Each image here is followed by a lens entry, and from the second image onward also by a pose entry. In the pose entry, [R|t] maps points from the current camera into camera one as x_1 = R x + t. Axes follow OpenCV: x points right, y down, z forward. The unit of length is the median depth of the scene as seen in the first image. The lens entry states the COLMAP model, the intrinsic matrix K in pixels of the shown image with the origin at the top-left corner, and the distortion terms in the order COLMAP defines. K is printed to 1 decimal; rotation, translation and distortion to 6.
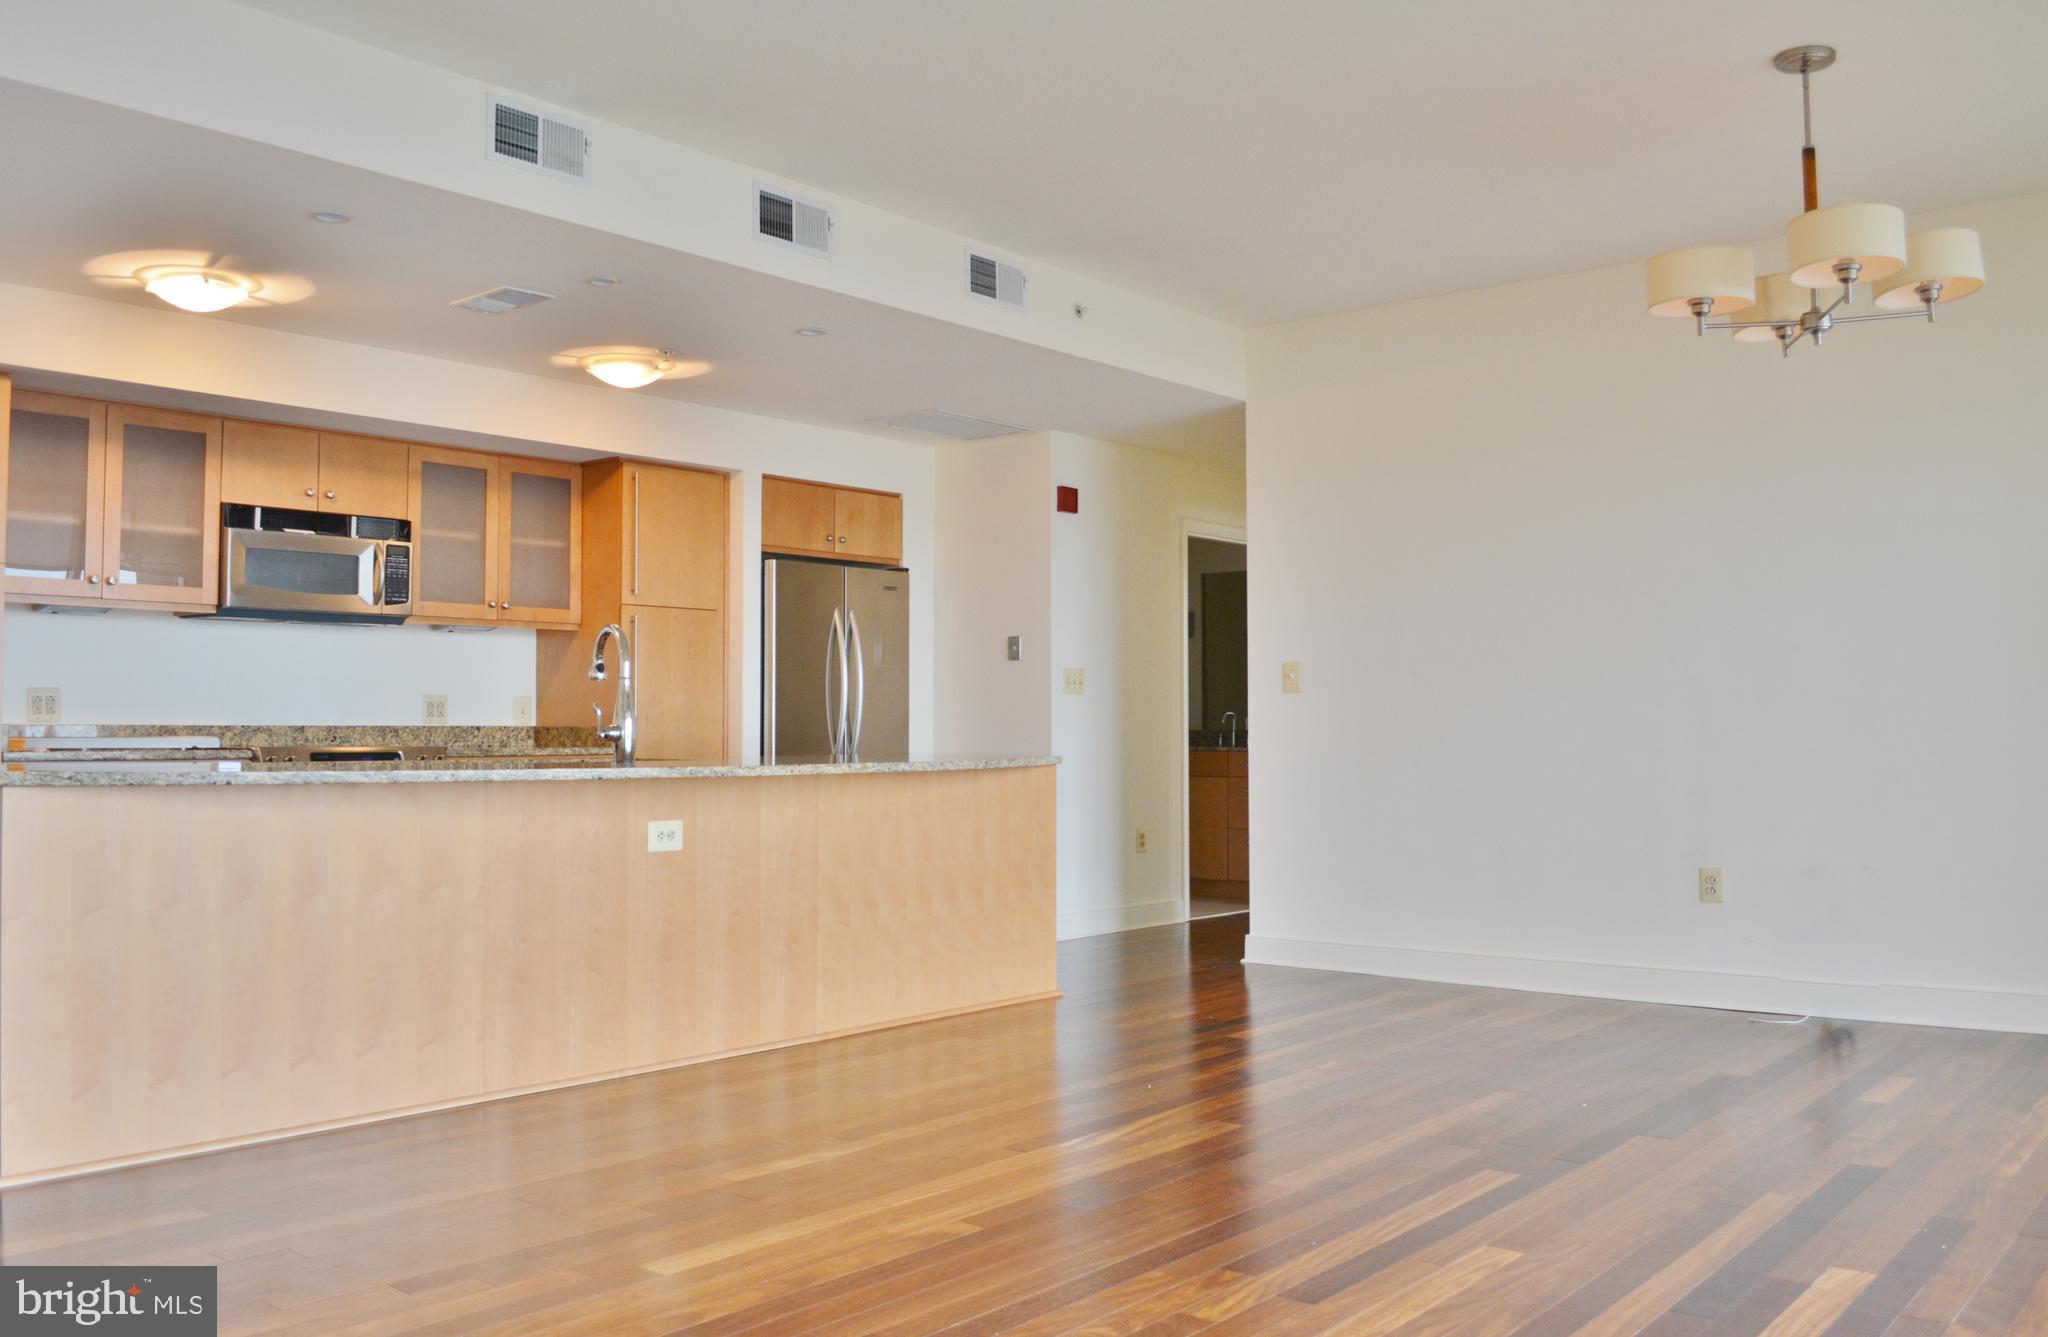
lens RADIAL K [[1644.4, 0, 1024.0], [0, 1644.4, 668.5], [0, 0, 1]] dist [-0.096365, 0.005502]
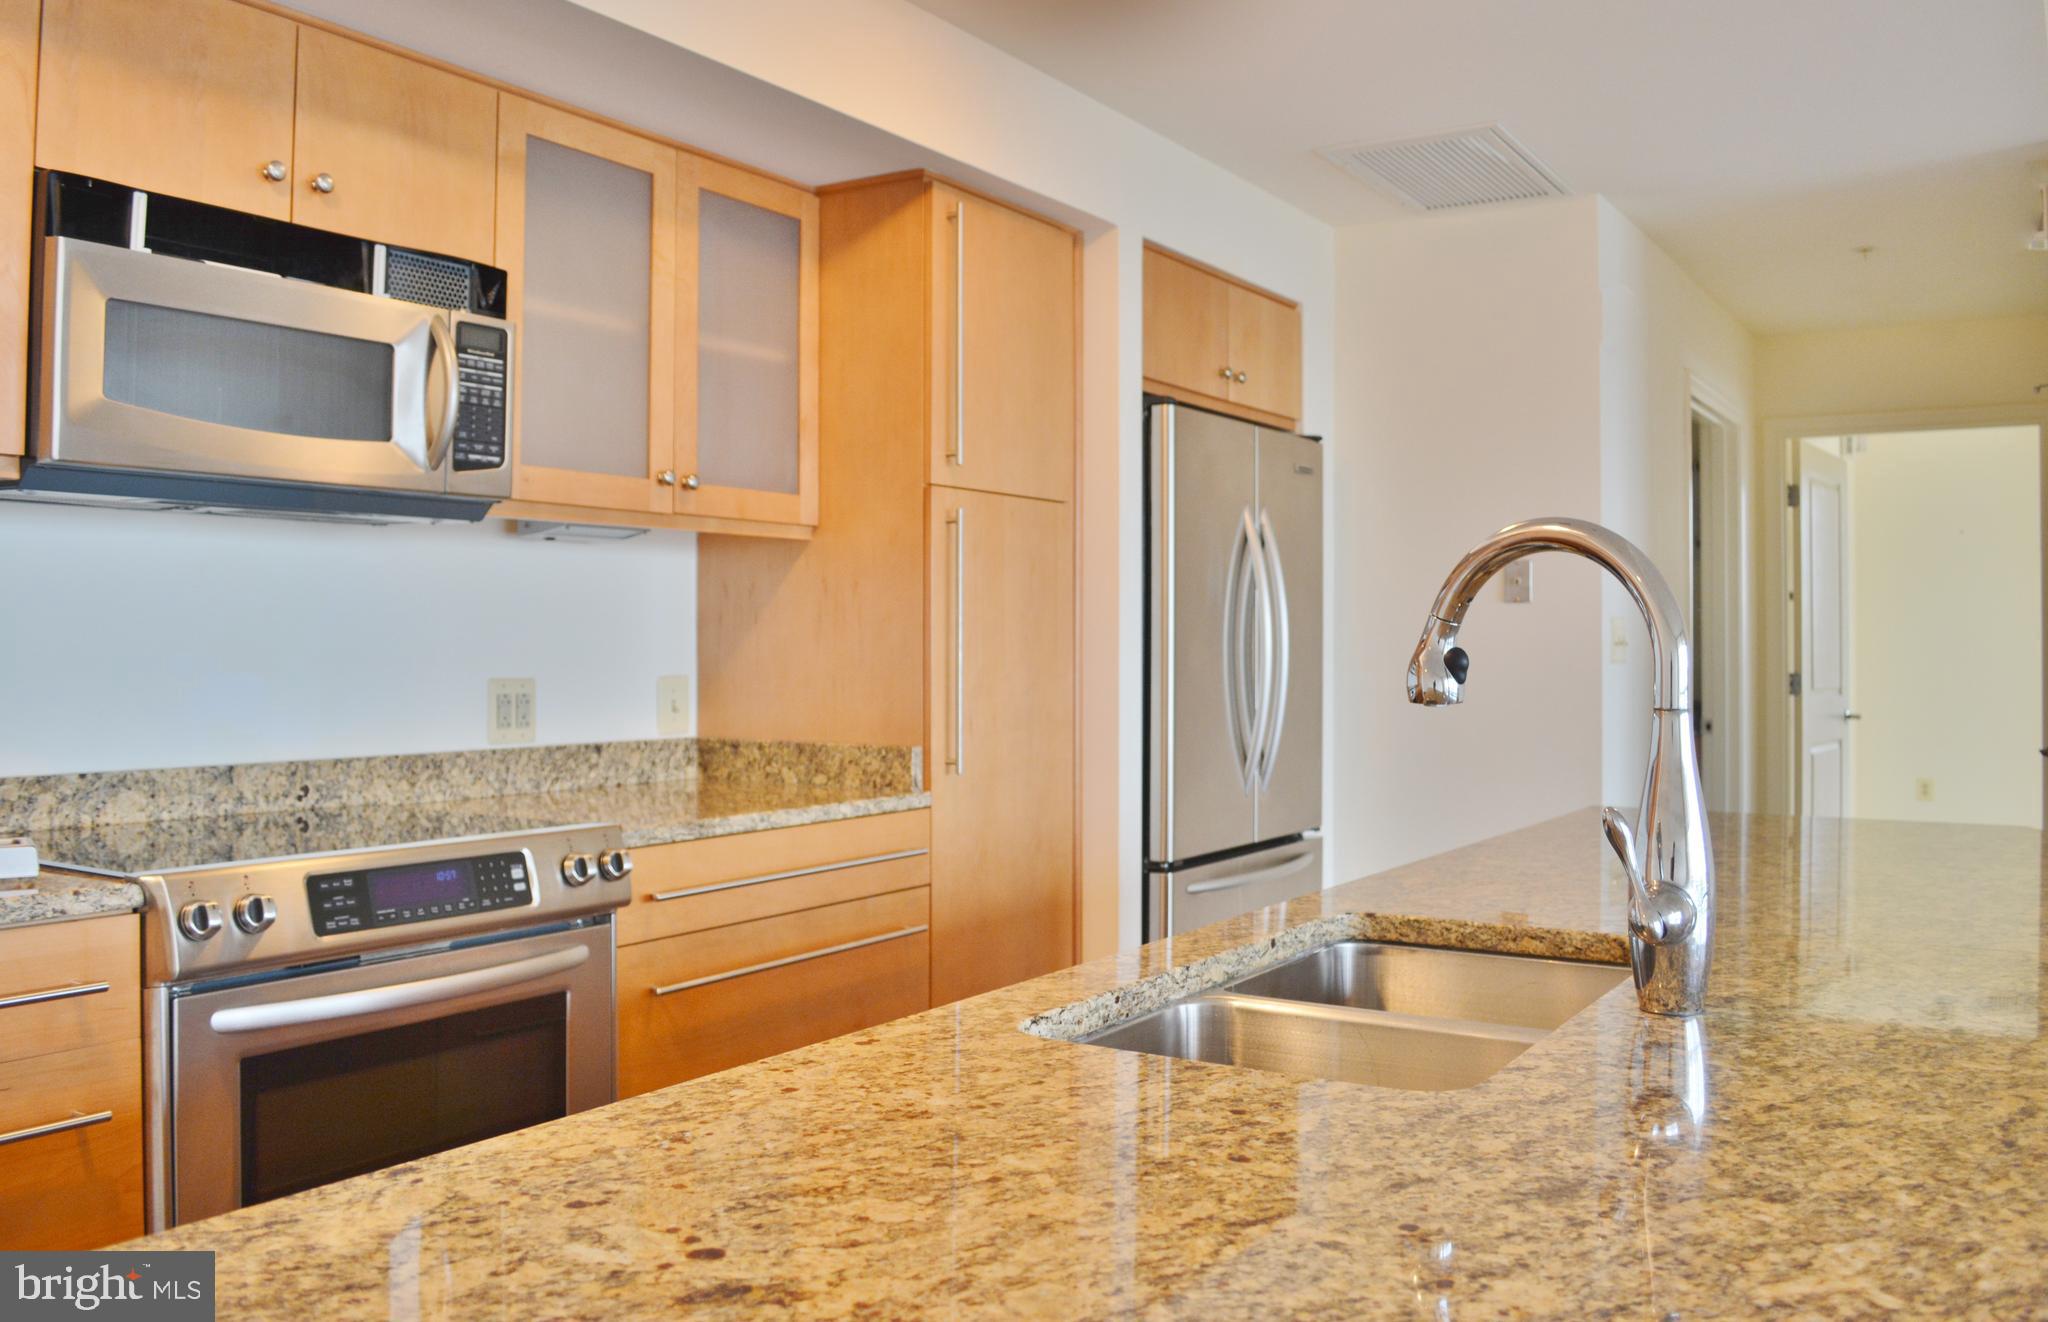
lens RADIAL K [[1677.7, 0, 1036.1], [0, 1677.7, 624.5], [0, 0, 1]] dist [-0.076026, -0.000476]
pose [[0.992162, 0.004938, 0.124858, -0.285280], [-0.007660, 0.999743, 0.021330, -0.010192], [-0.124720, -0.022119, 0.991945, 0.539205]]
